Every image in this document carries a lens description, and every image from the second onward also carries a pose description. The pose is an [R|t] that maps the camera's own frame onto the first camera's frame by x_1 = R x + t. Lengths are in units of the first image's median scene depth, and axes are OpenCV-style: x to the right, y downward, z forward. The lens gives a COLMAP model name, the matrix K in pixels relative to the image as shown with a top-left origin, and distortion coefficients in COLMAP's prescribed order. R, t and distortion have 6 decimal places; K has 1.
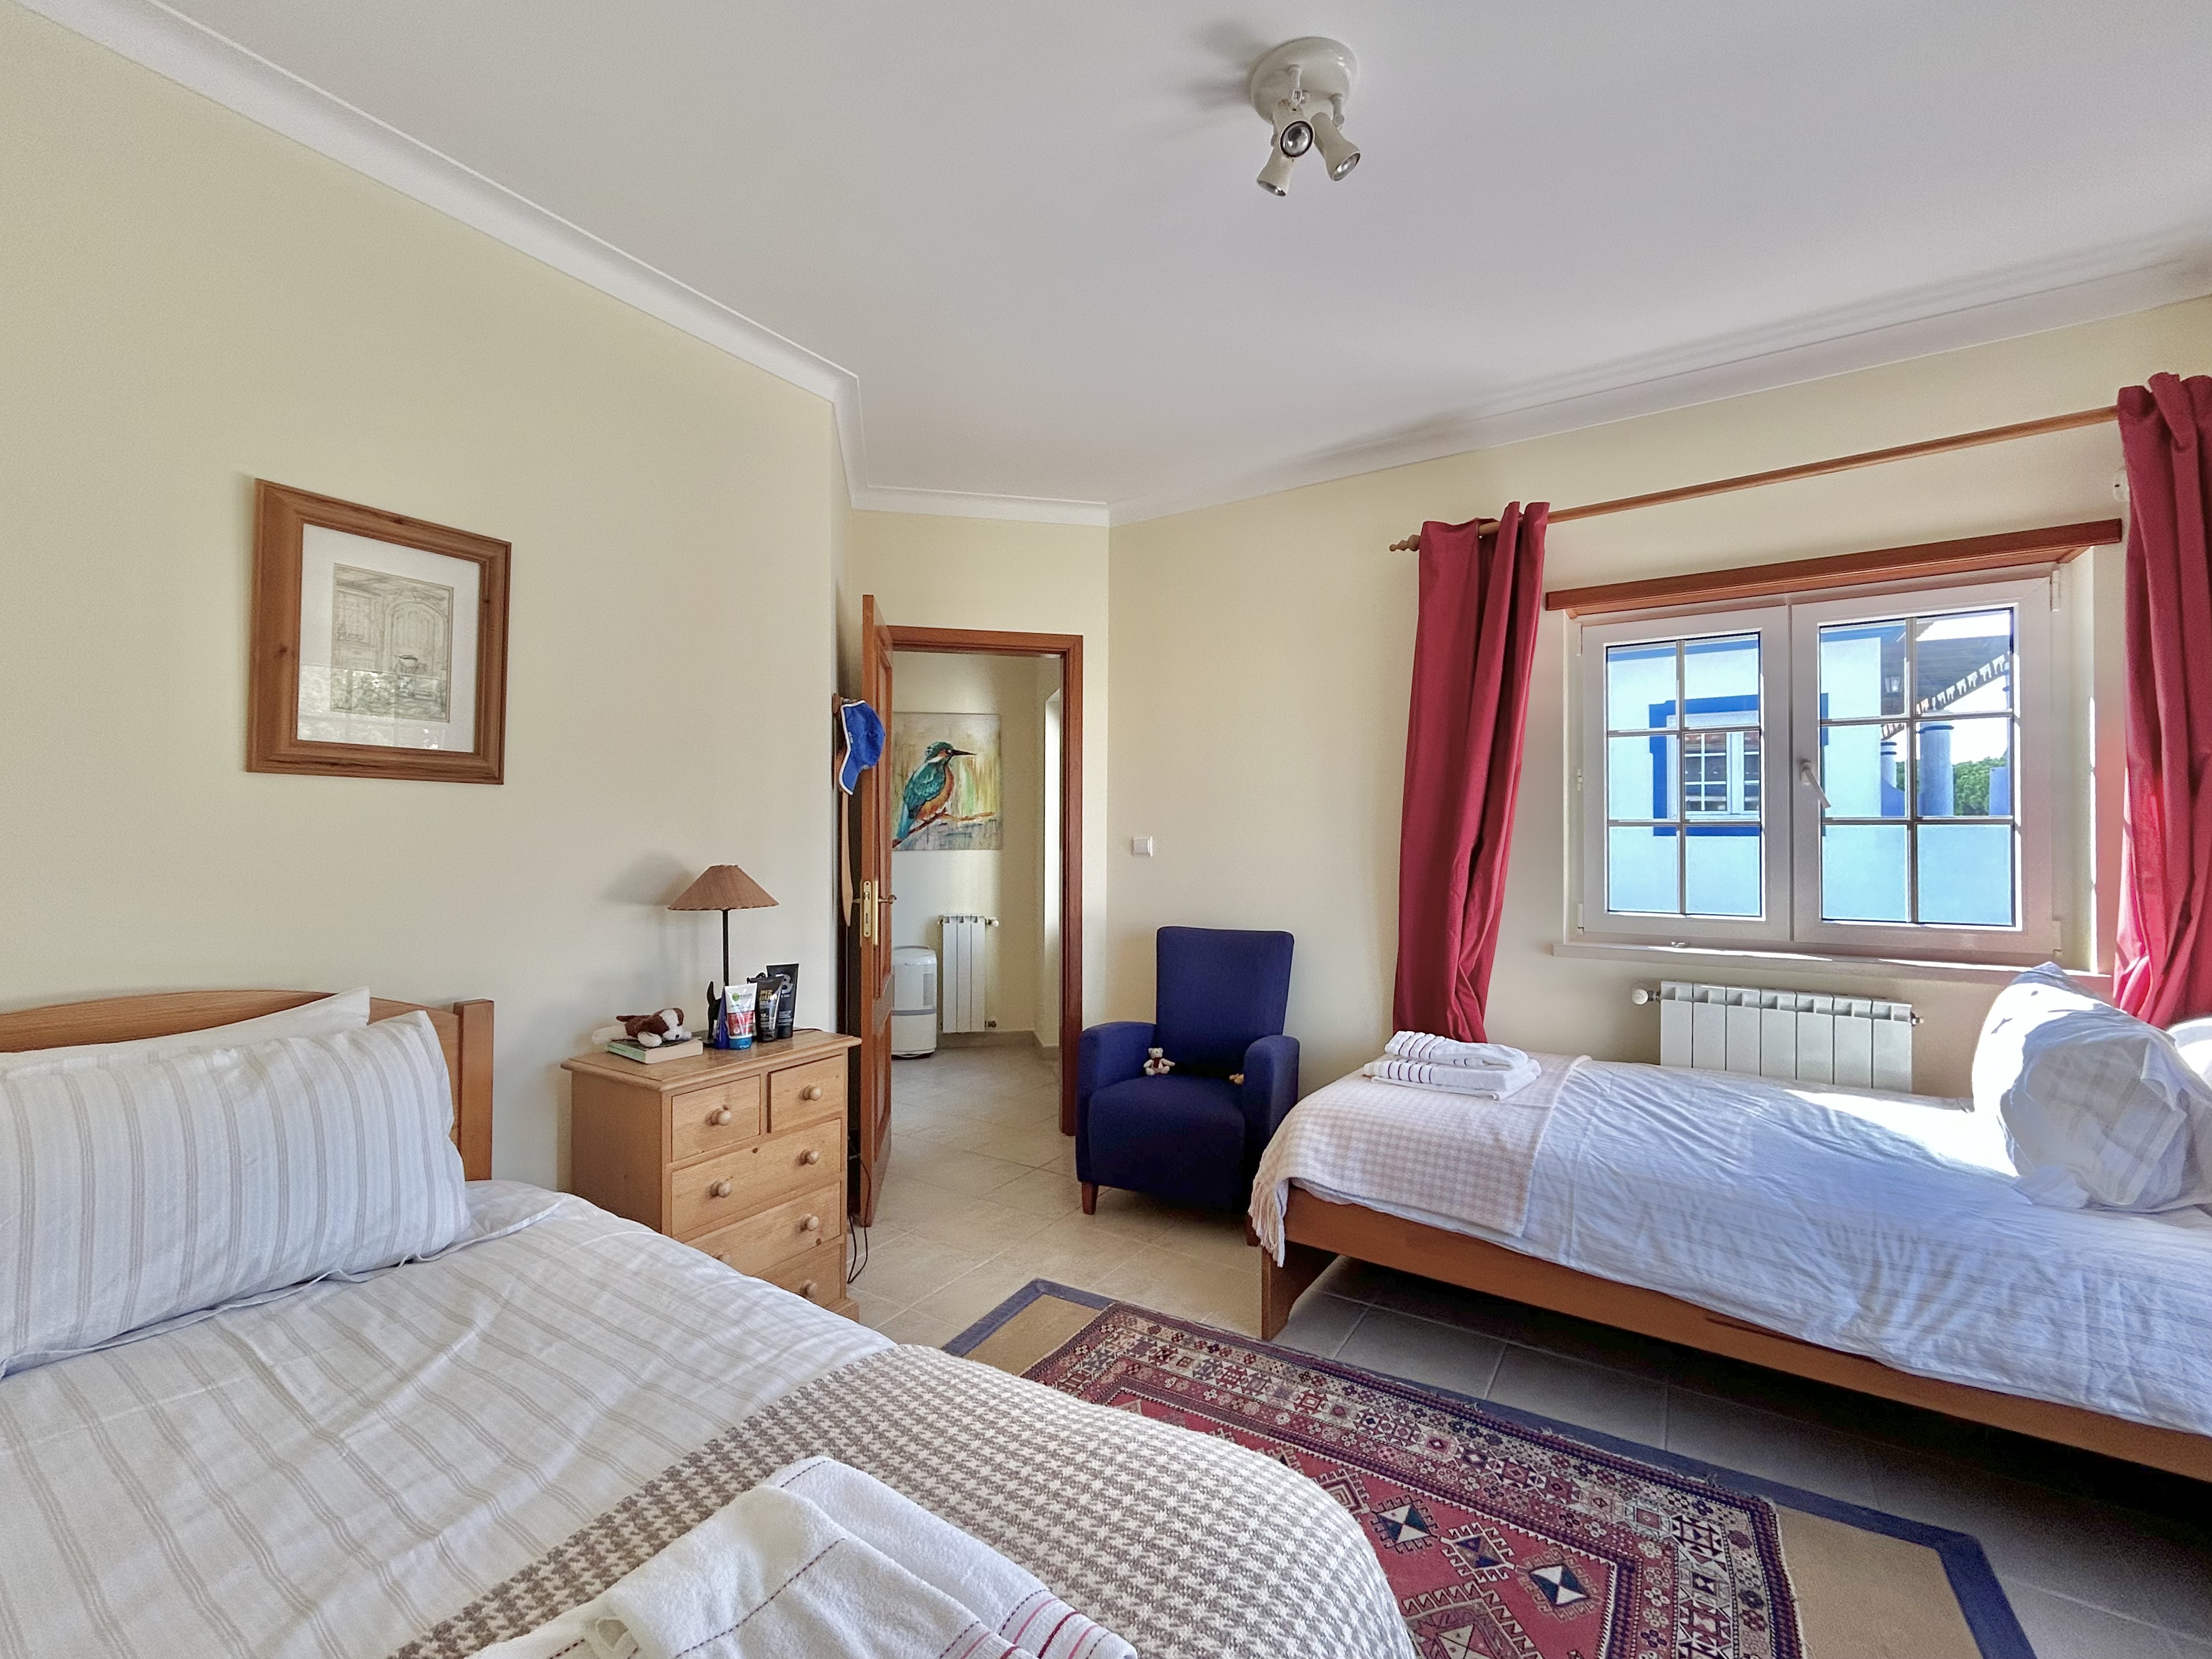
lens RADIAL K [[918.7, 0, 1105.5], [0, 918.7, 829.1], [0, 0, 1]] dist [0.001992, 0.000426]
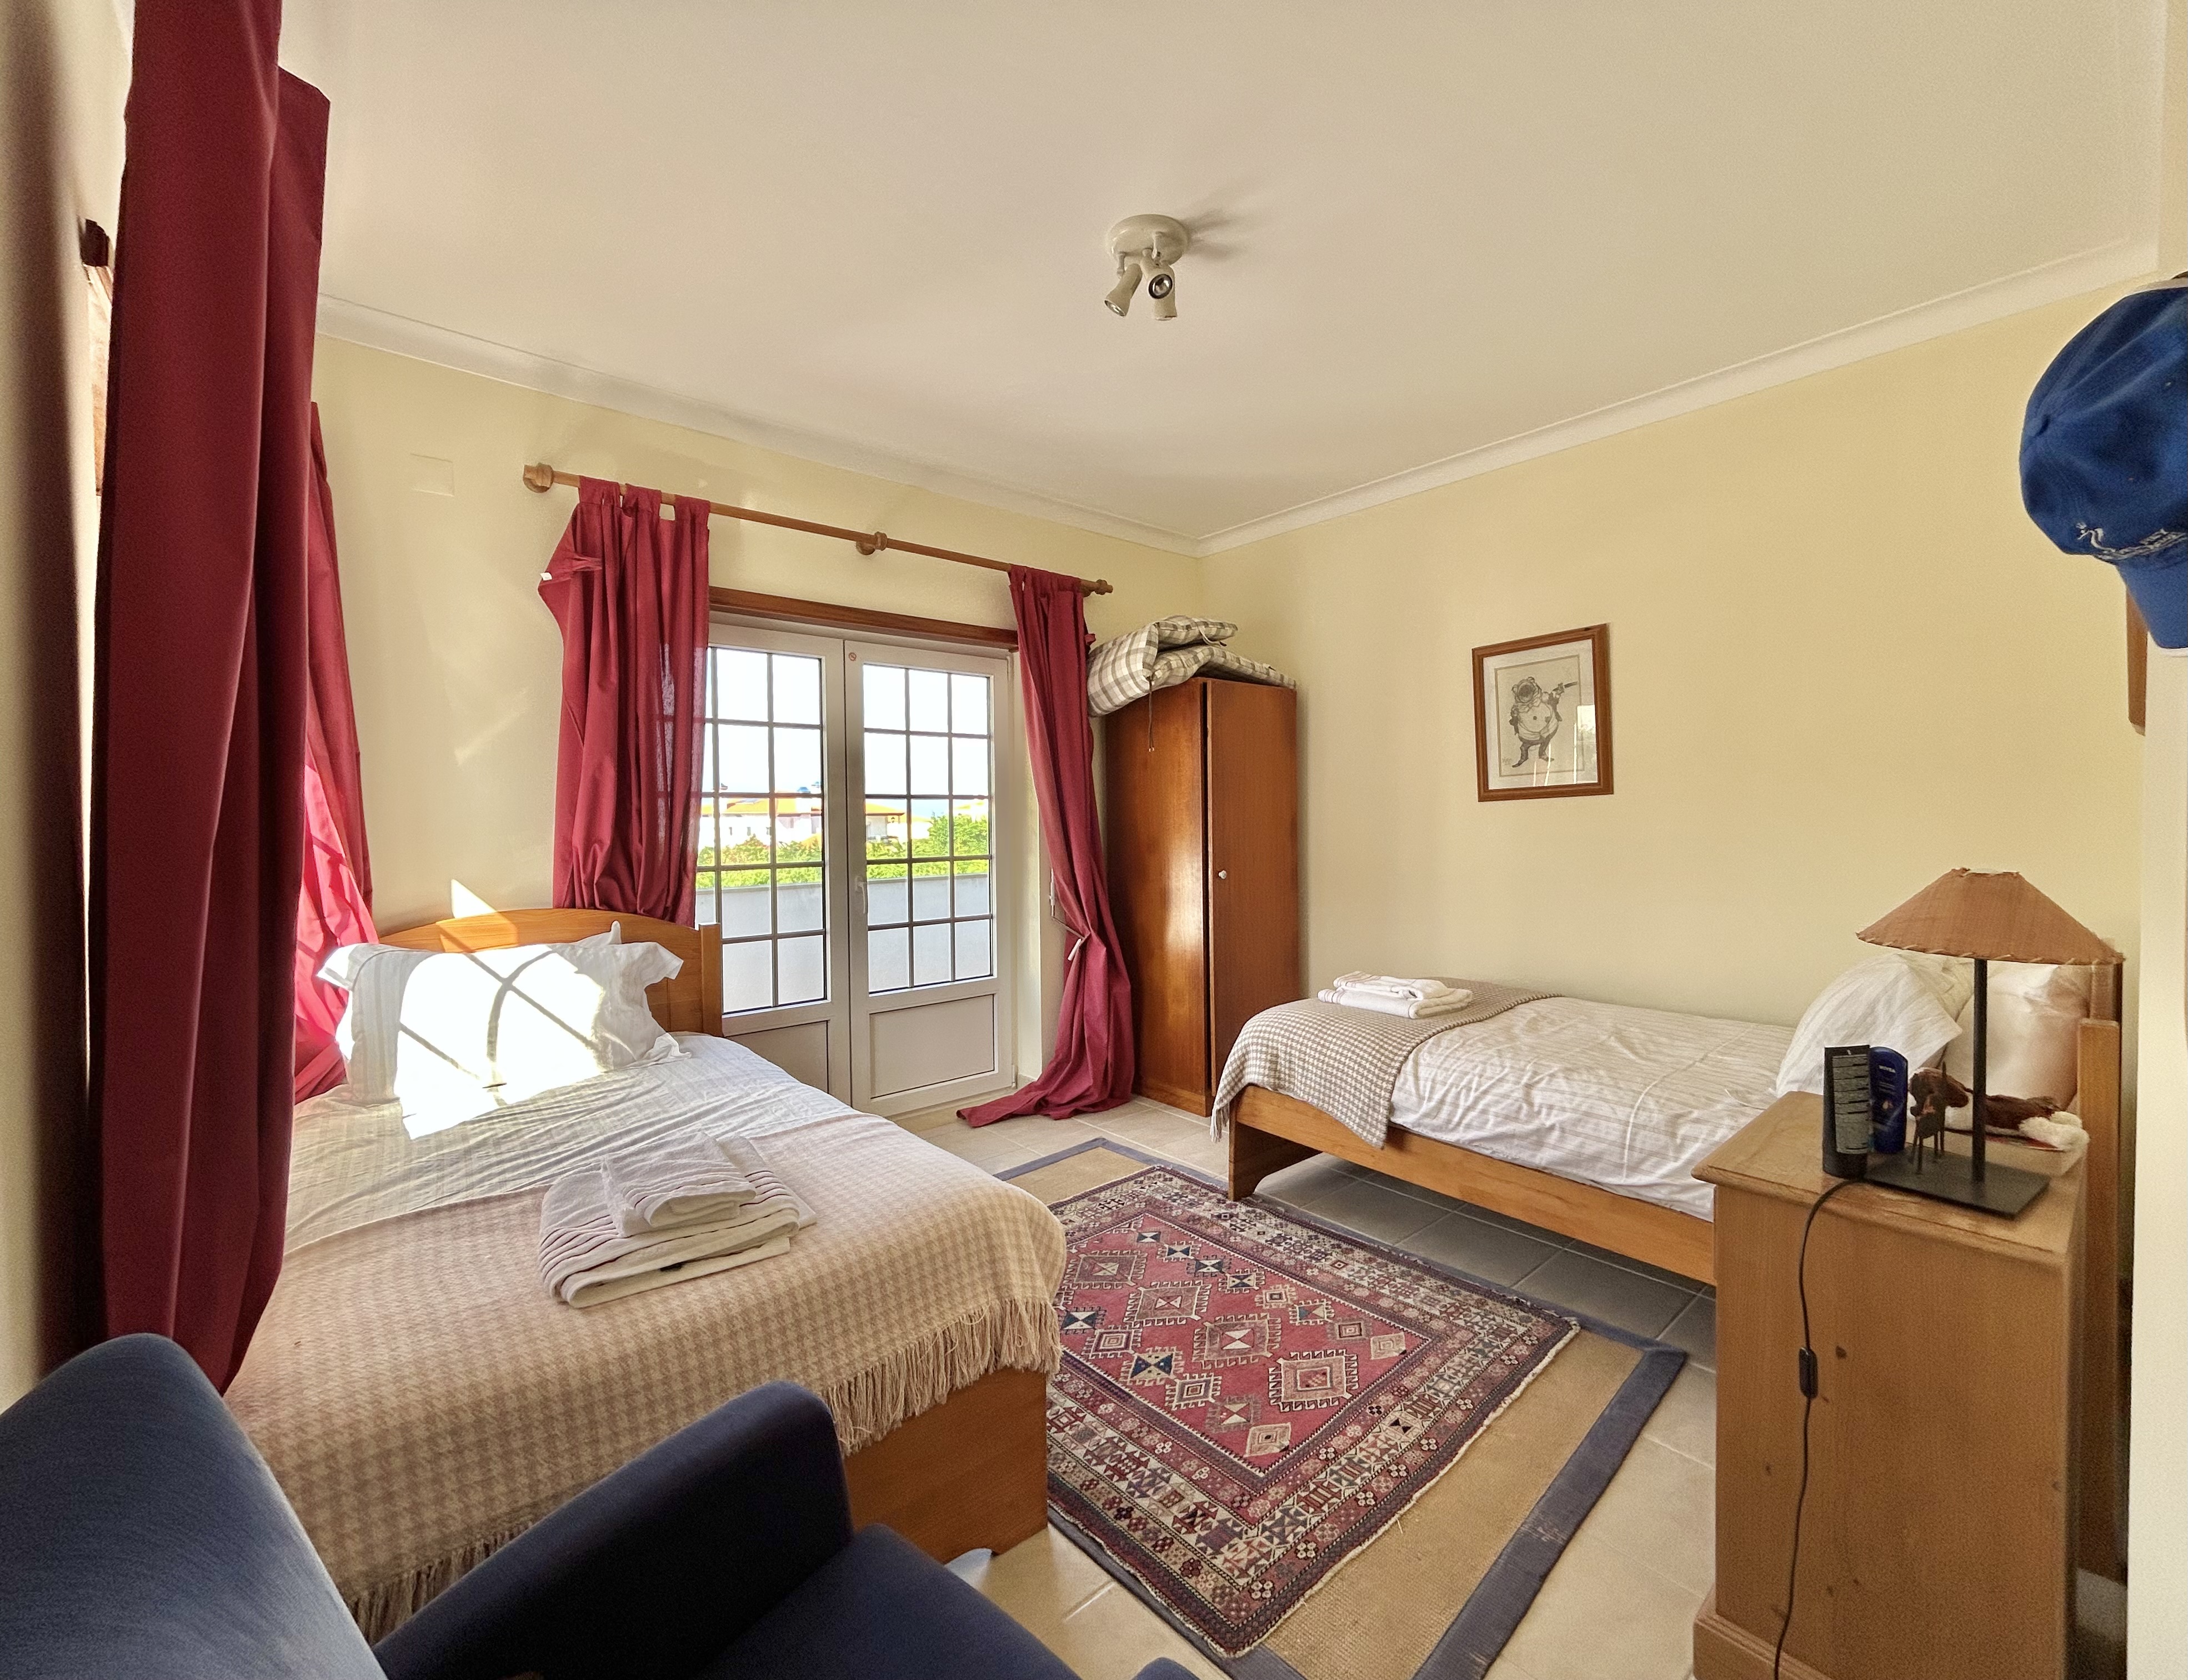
lens RADIAL K [[948.6, 0, 1109.4], [0, 948.6, 840.8], [0, 0, 1]] dist [0.000544, 0.000117]
pose [[-0.958818, -0.000641, 0.284022, -0.093174], [0.005751, 0.999749, 0.021671, 0.009432], [-0.283964, 0.022412, -0.958573, 1.845561]]
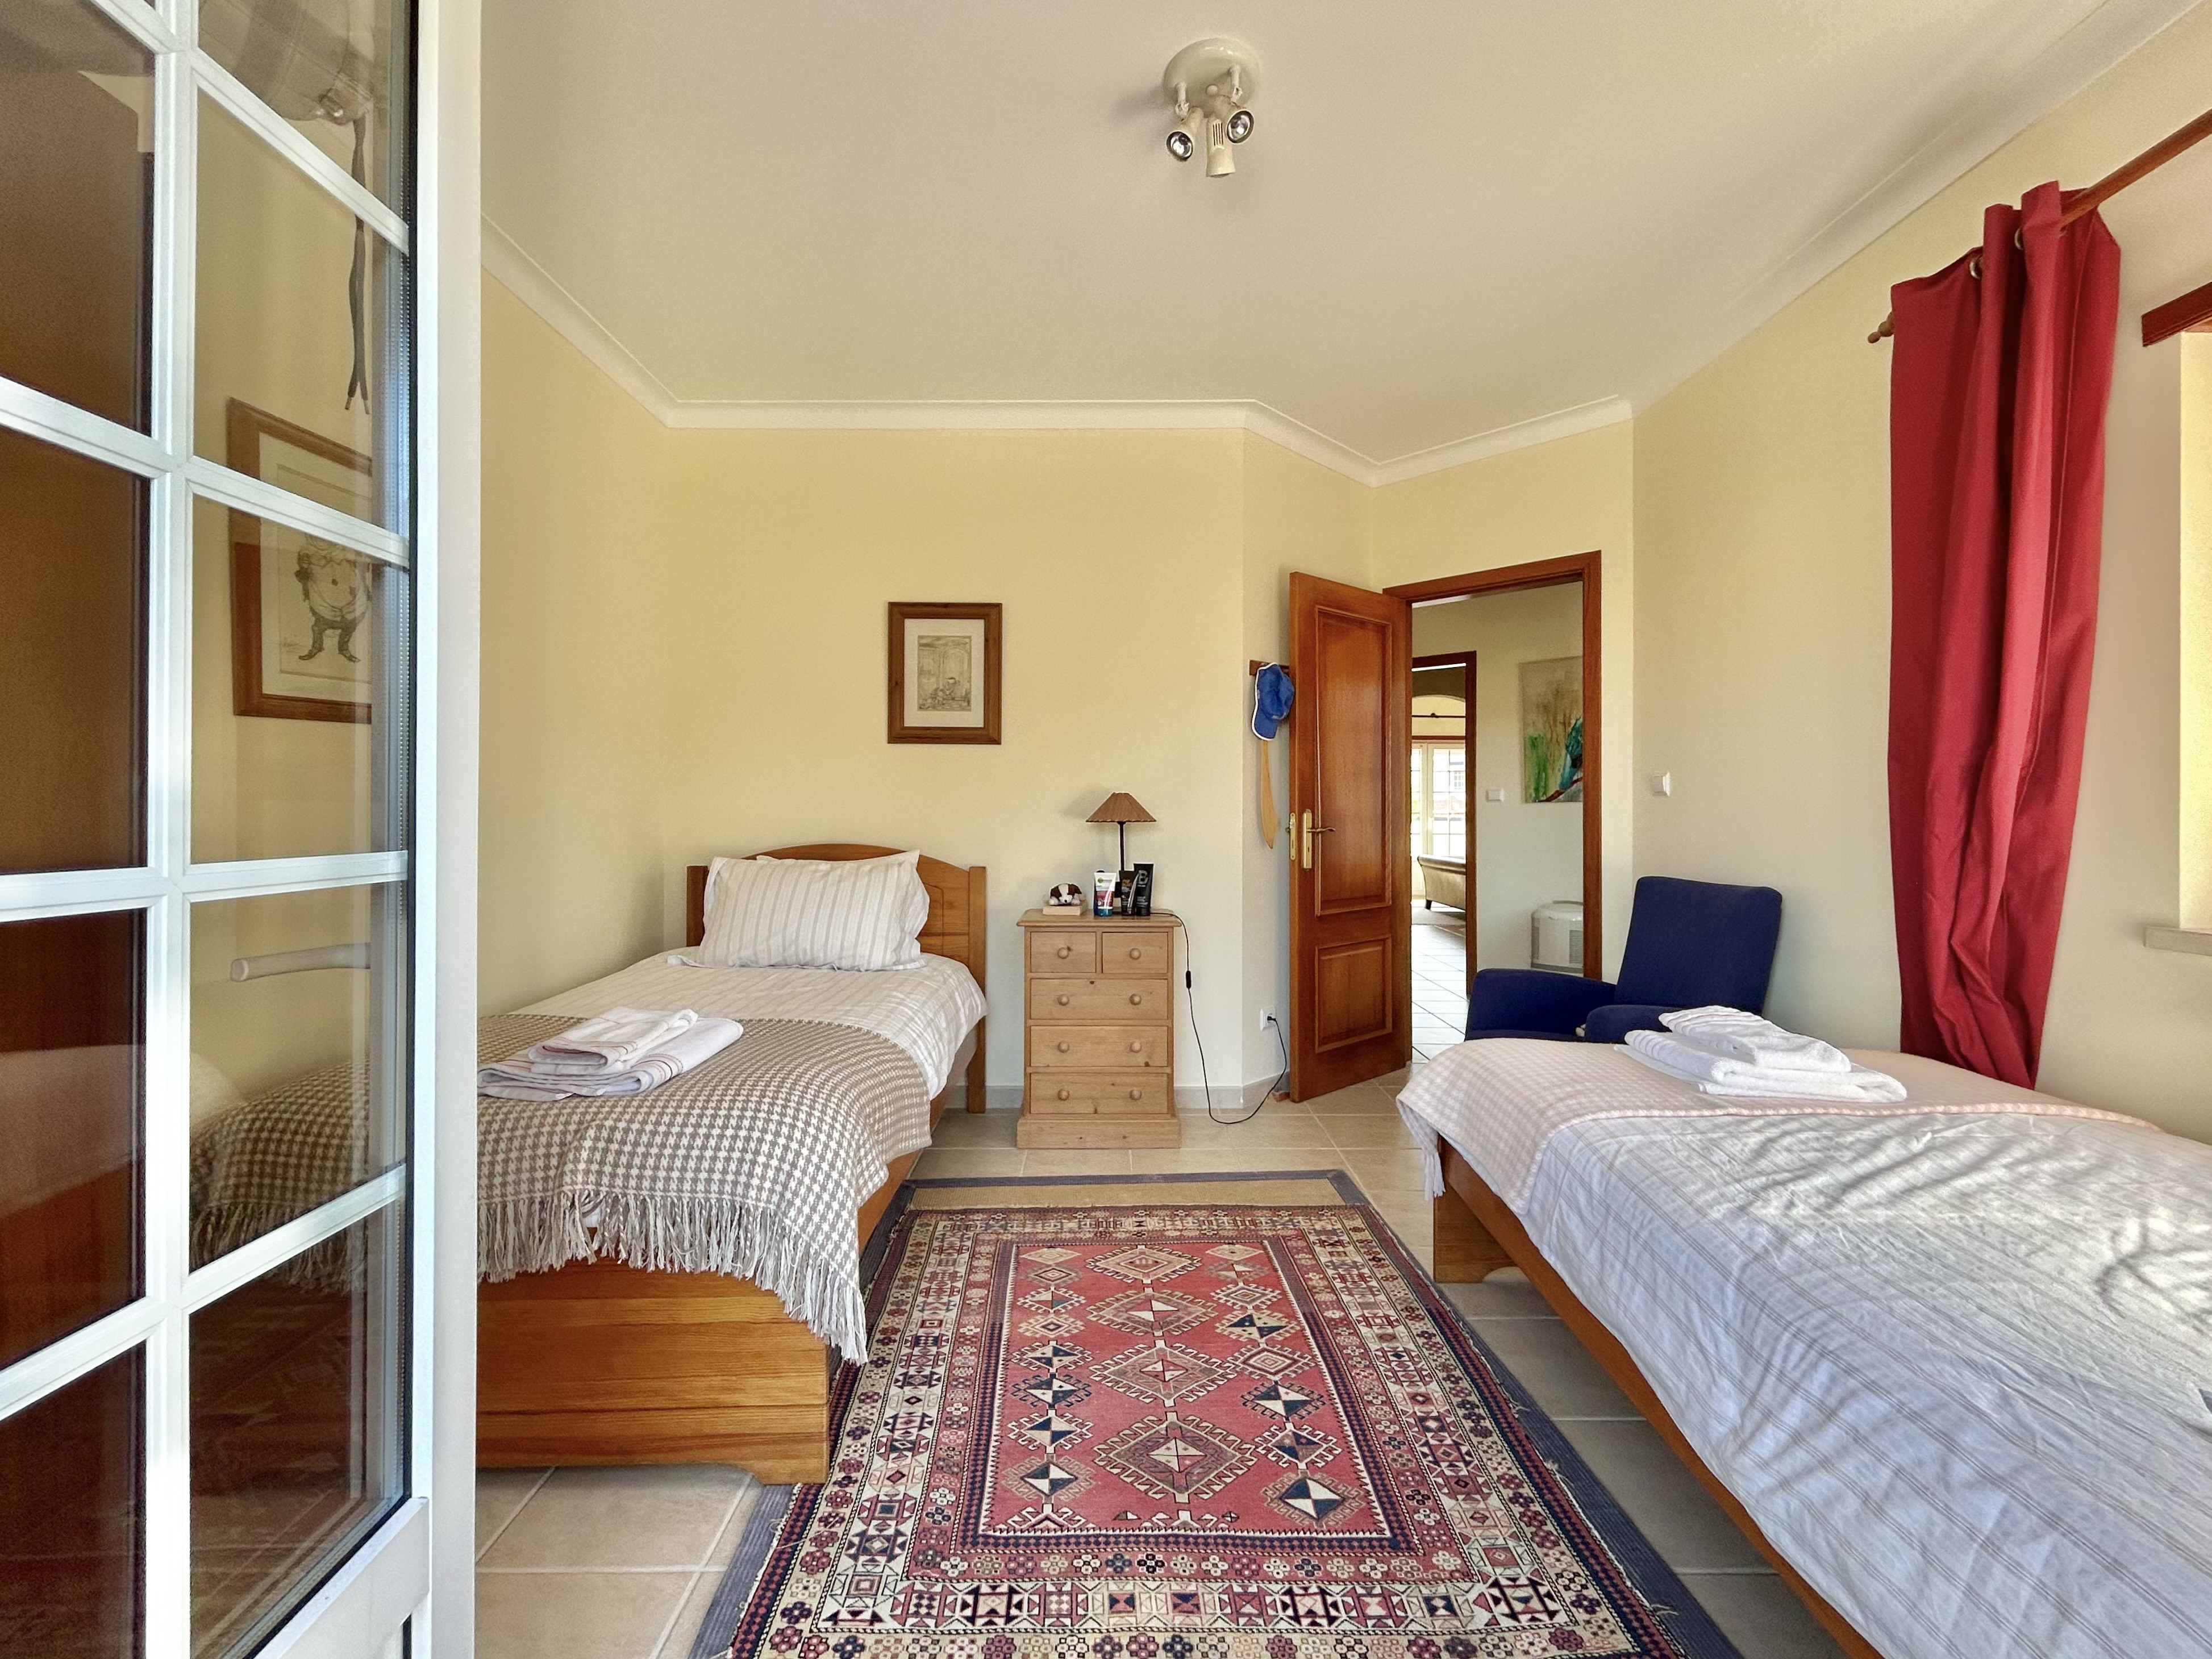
lens RADIAL K [[918.5, 0, 1124.3], [0, 918.5, 805.1], [0, 0, 1]] dist [0.001992, 0.000426]
pose [[0.560010, -0.003984, -0.828476, 0.863797], [0.007092, 0.999975, -0.000015, 0.064729], [0.828456, -0.005867, 0.560024, 0.216801]]
